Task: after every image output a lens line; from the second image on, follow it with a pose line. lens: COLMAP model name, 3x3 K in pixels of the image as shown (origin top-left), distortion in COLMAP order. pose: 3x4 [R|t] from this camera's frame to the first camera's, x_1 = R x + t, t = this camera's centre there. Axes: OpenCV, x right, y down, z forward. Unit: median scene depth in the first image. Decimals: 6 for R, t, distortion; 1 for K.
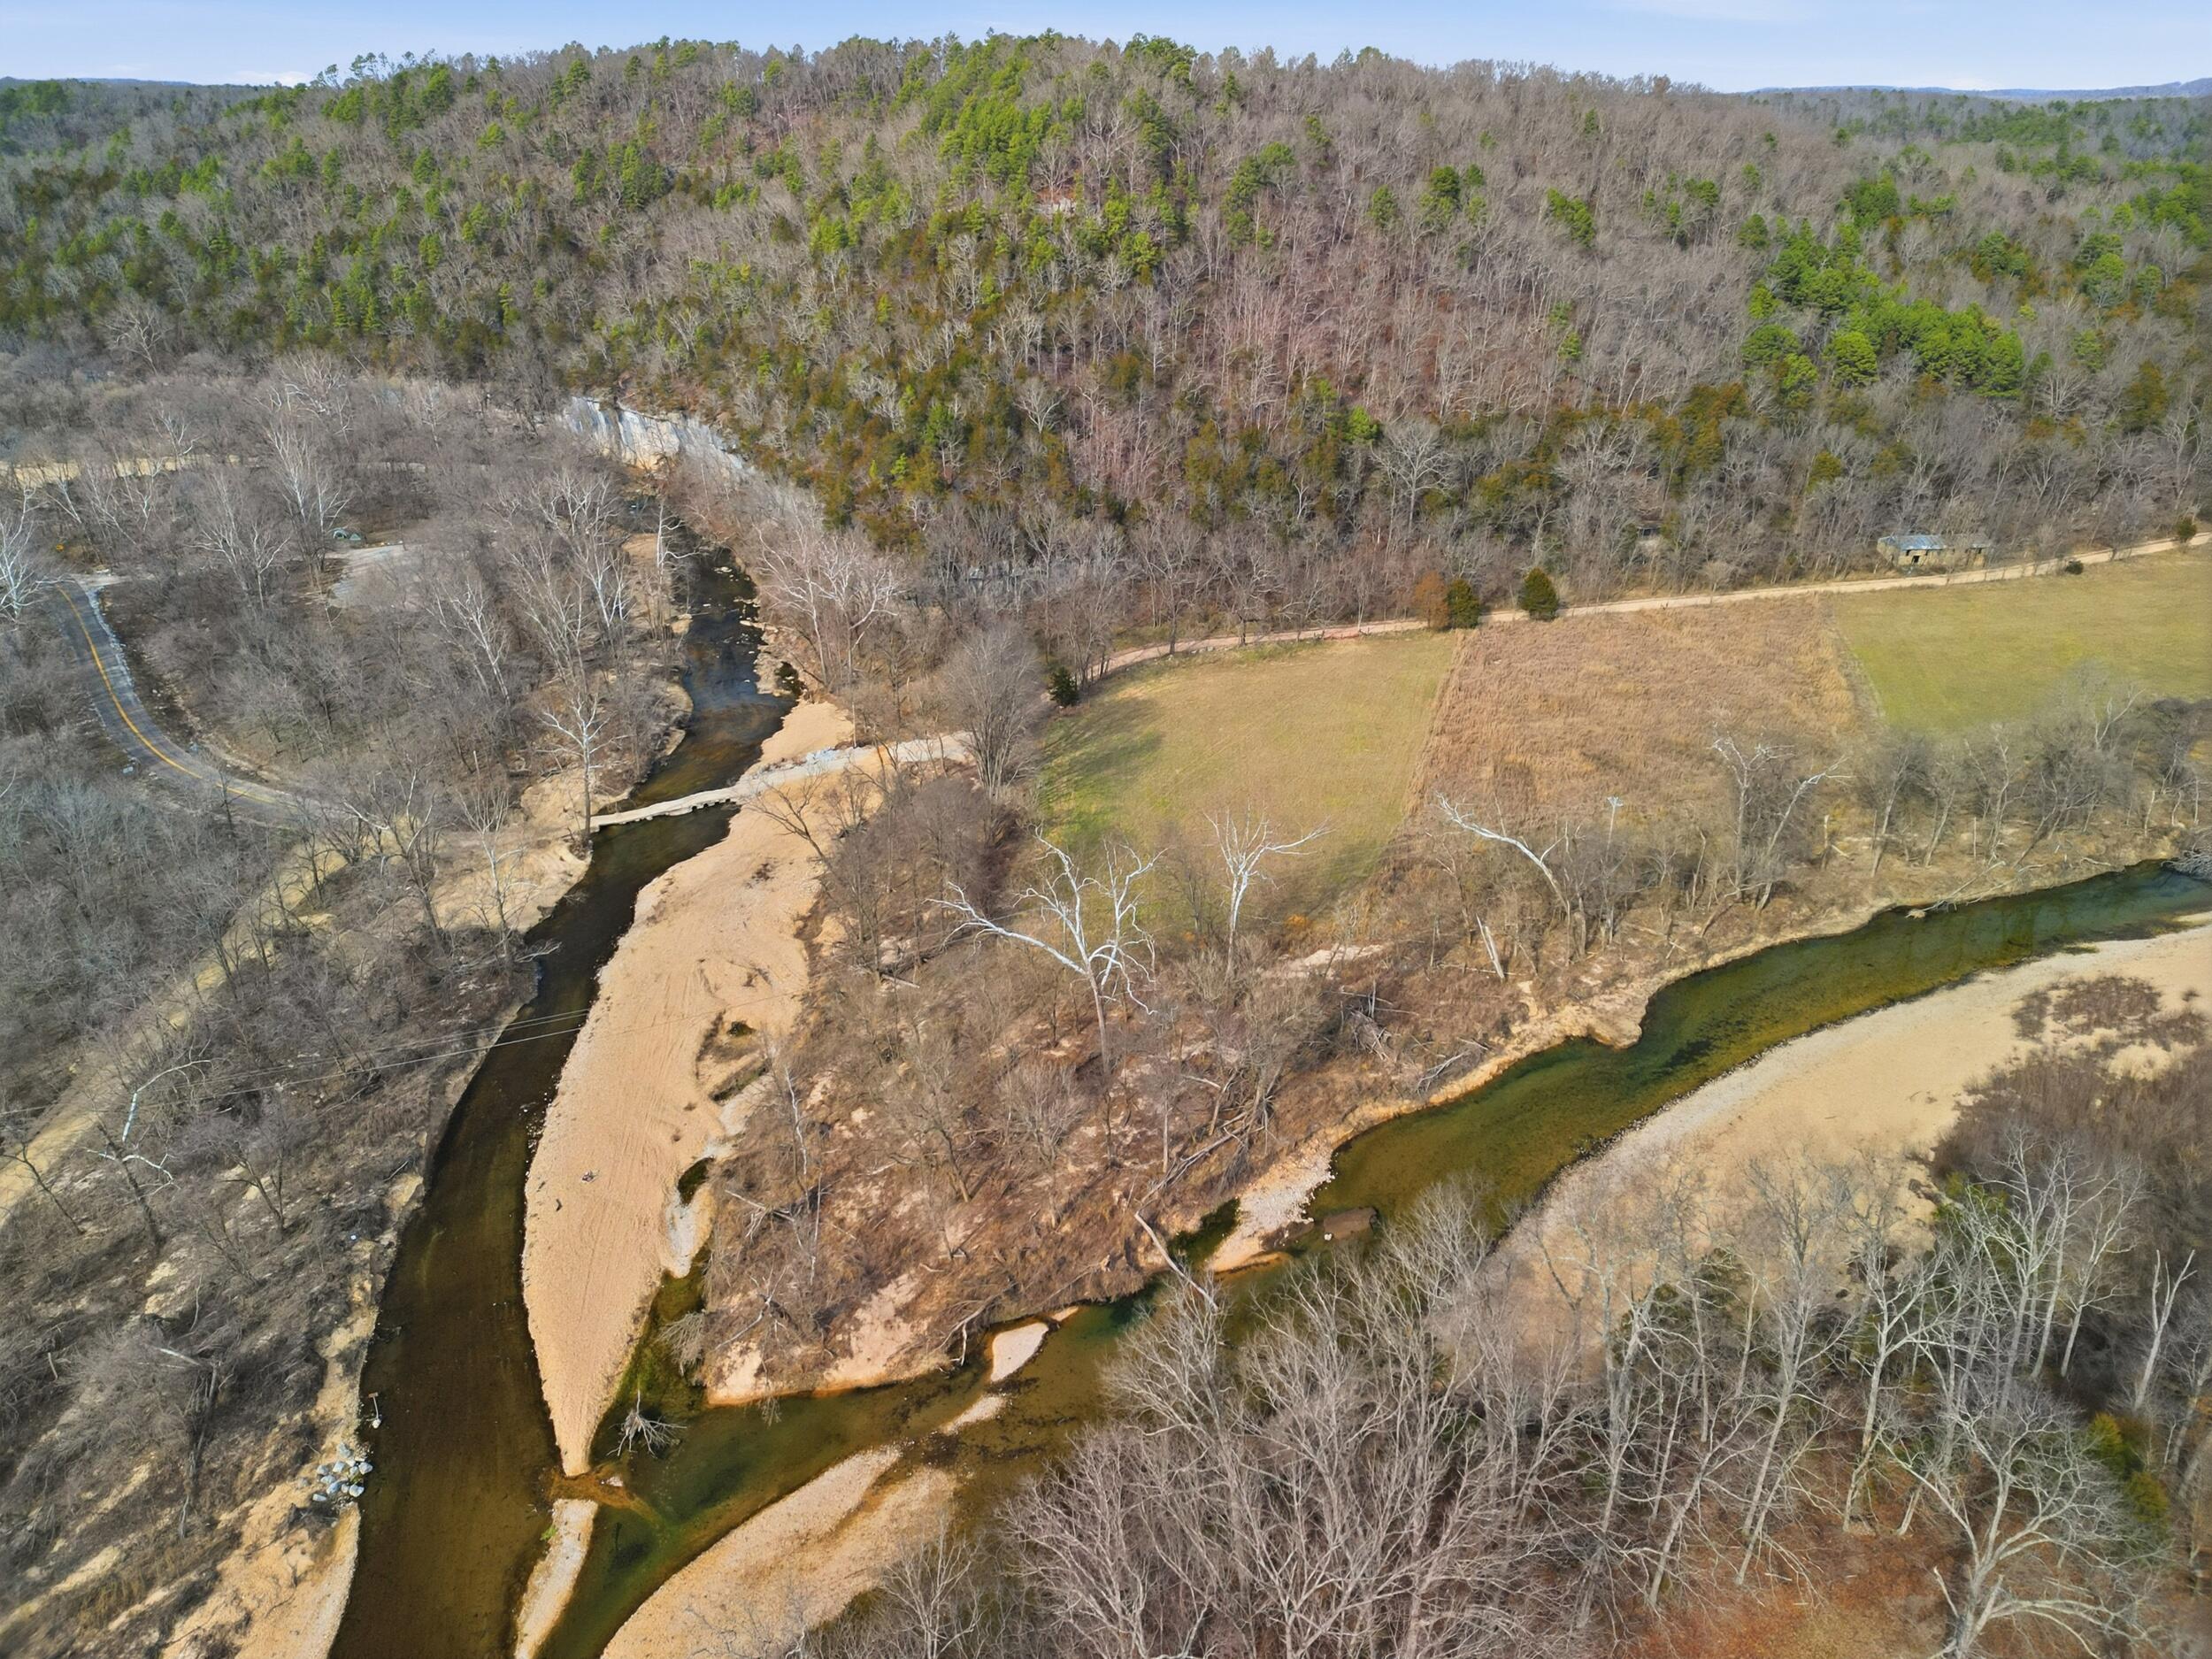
lens RADIAL K [[1535.5, 0, 1093.9], [0, 1535.5, 825.9], [0, 0, 1]] dist [0.078716, -0.070159]
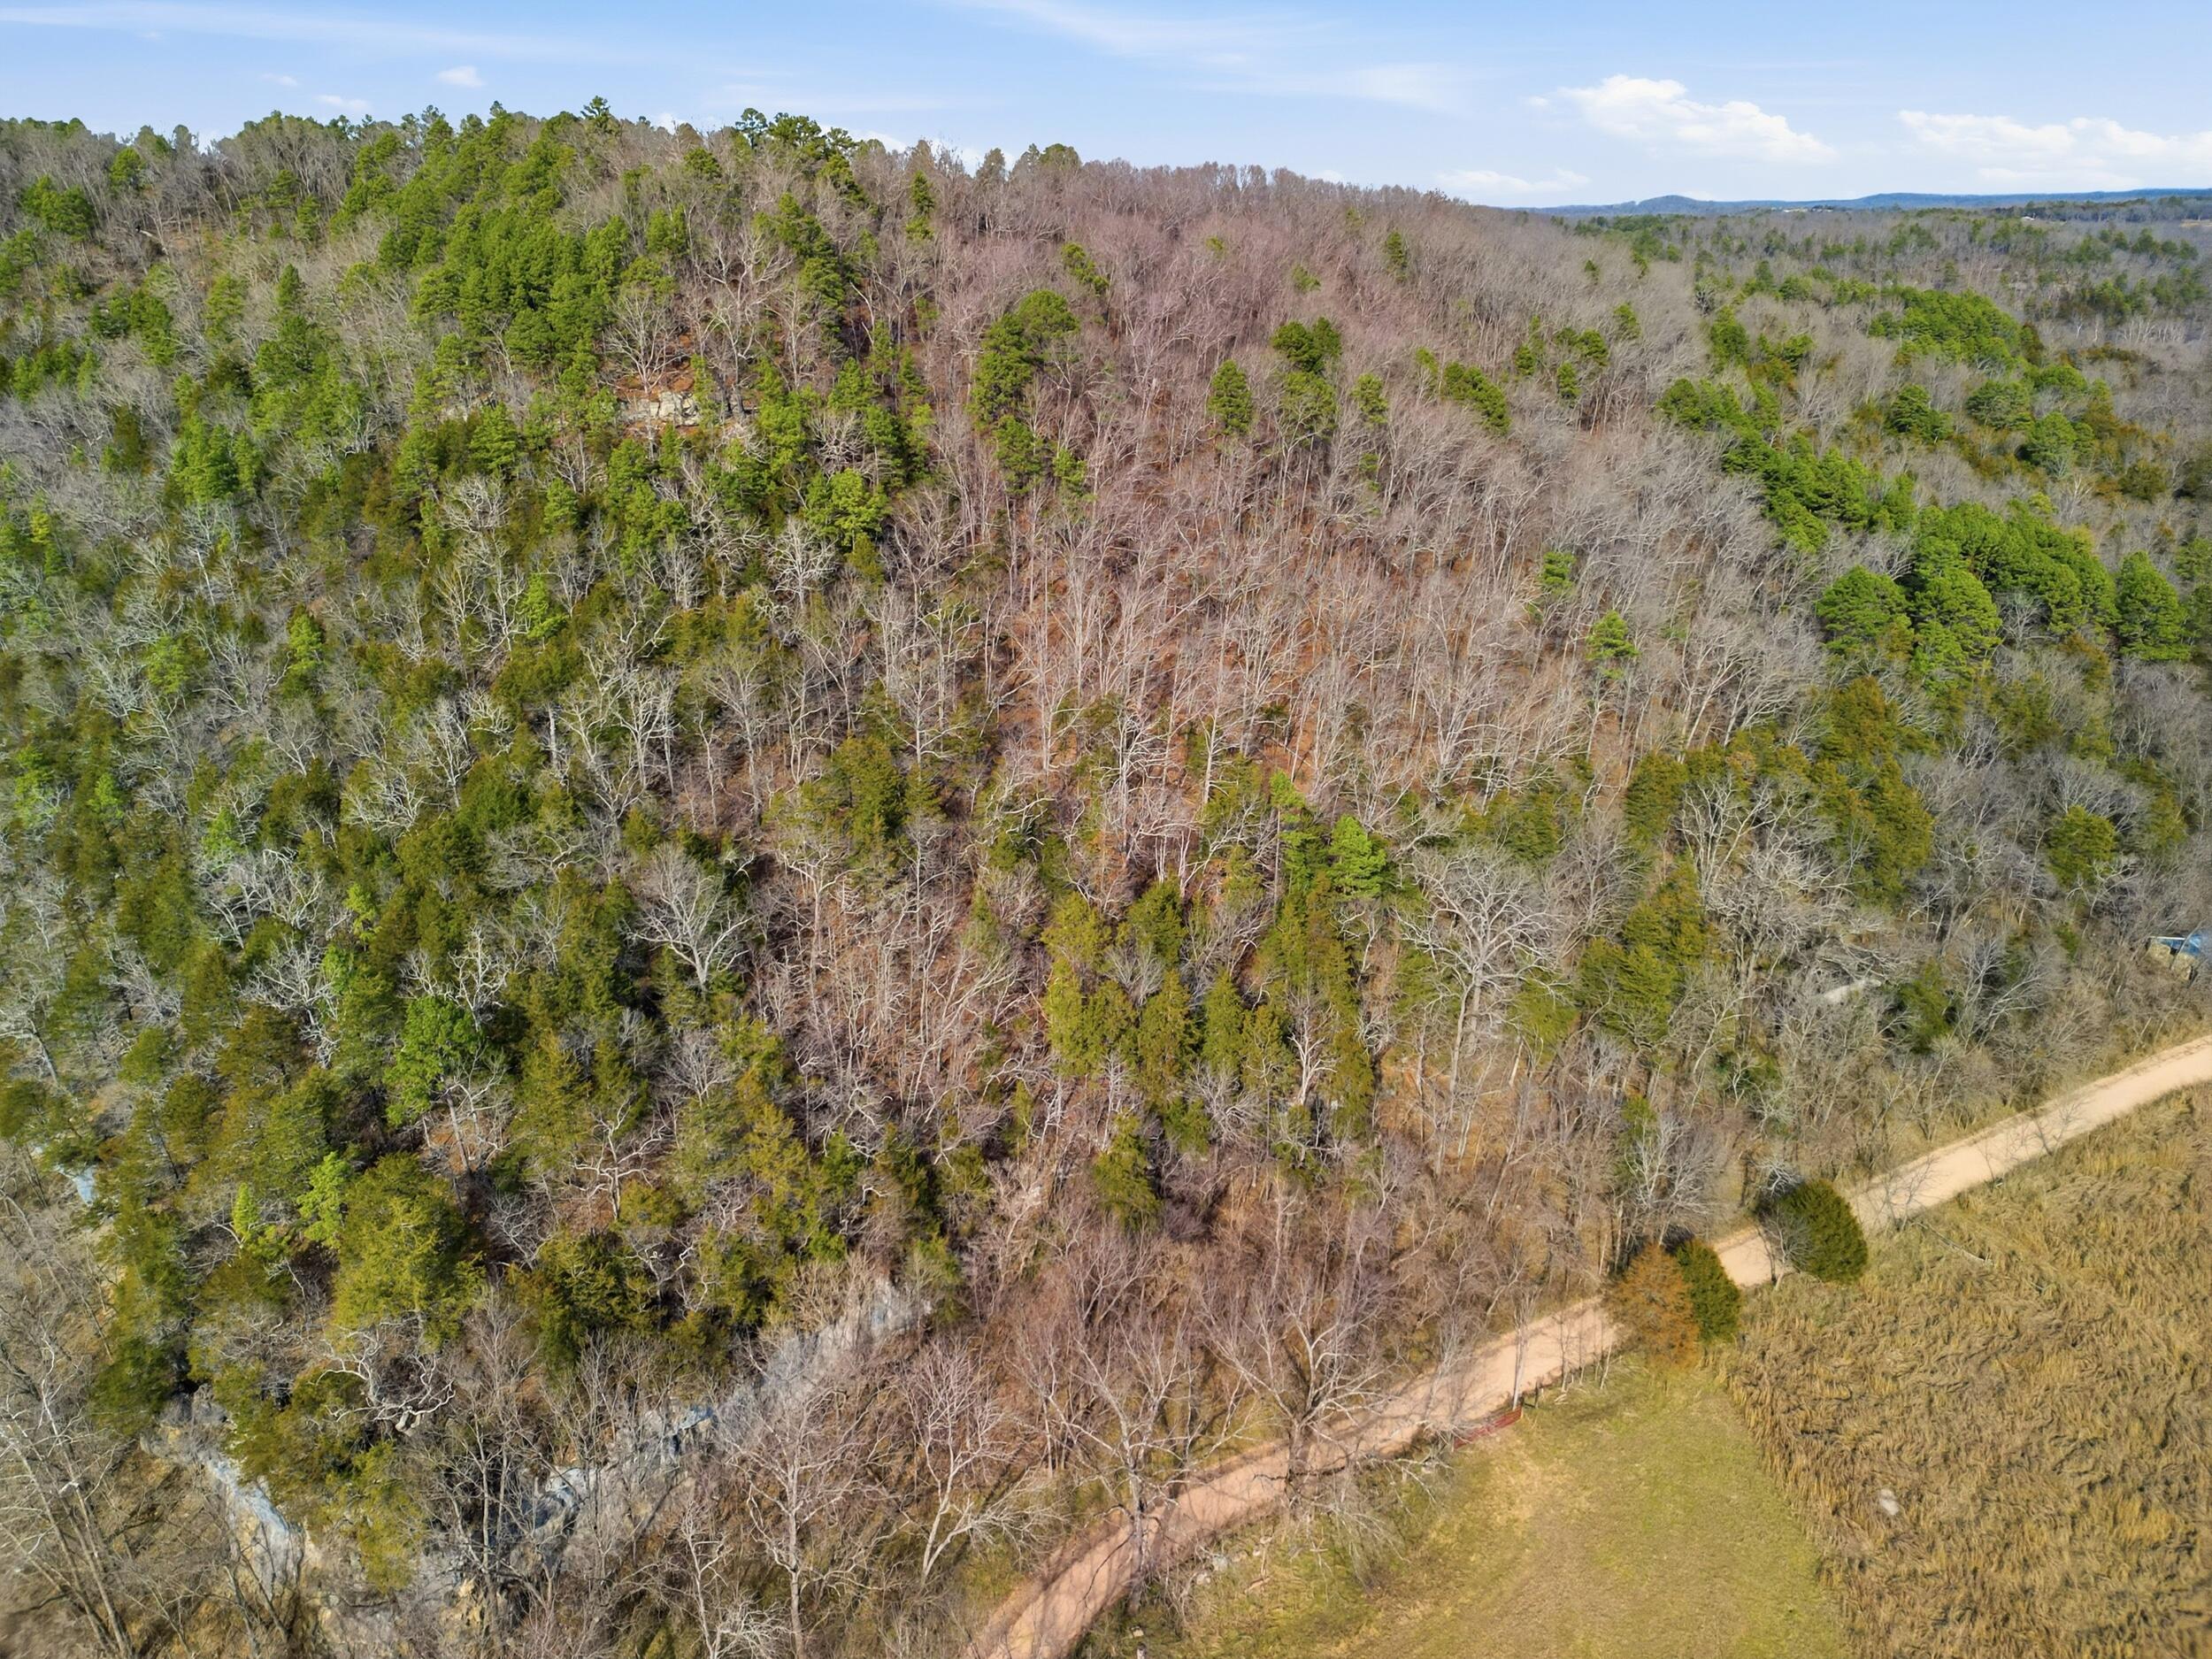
lens RADIAL K [[1535.5, 0, 1093.9], [0, 1535.5, 825.9], [0, 0, 1]] dist [0.078716, -0.070159]
pose [[0.962954, -0.097633, 0.251373, -0.032298], [0.112006, 0.992756, -0.043483, -0.255539], [-0.245306, 0.070028, 0.966913, 0.539194]]
